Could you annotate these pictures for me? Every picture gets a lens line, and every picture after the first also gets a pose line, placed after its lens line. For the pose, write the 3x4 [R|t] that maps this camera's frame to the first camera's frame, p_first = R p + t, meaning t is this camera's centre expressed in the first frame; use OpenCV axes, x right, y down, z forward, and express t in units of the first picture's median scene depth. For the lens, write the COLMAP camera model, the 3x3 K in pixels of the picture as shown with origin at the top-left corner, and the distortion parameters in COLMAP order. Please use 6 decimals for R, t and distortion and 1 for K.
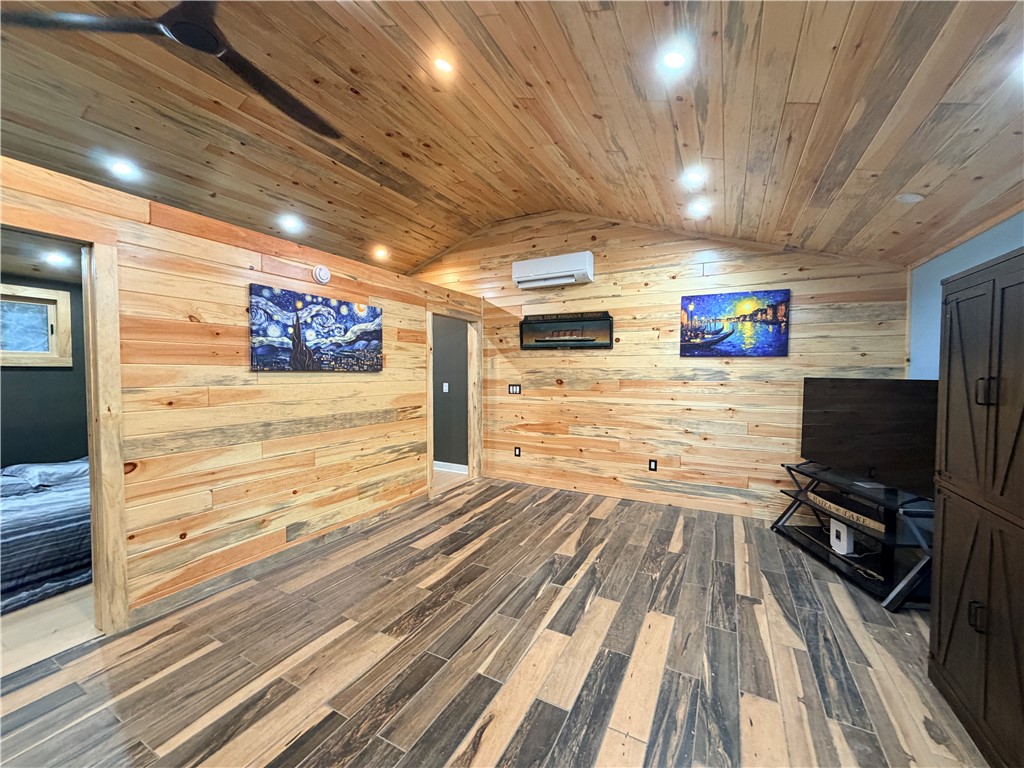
lens RADIAL K [[407.2, 0, 507.9], [0, 407.2, 383.3], [0, 0, 1]] dist [0.001661, -0.000234]
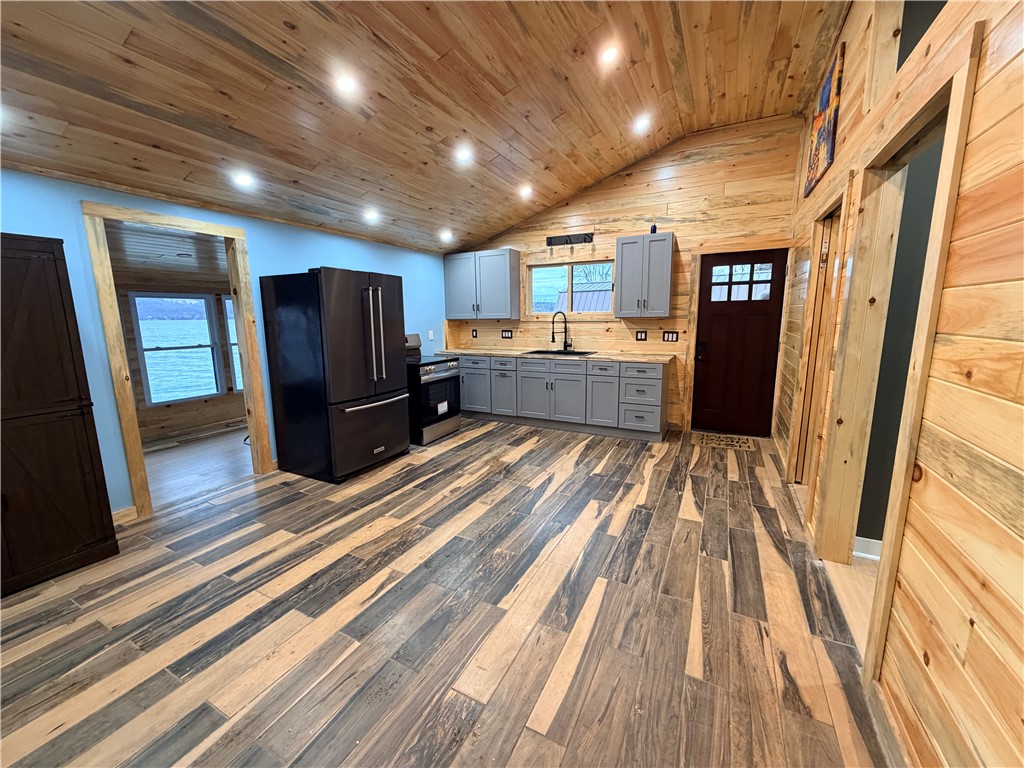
lens RADIAL K [[407.2, 0, 507.7], [0, 407.2, 383.9], [0, 0, 1]] dist [0.001661, -0.000234]
pose [[-0.999897, 0.012331, -0.007335, -0.251917], [0.010701, 0.981480, 0.191265, -0.023752], [0.009557, 0.191167, -0.981511, 1.111280]]
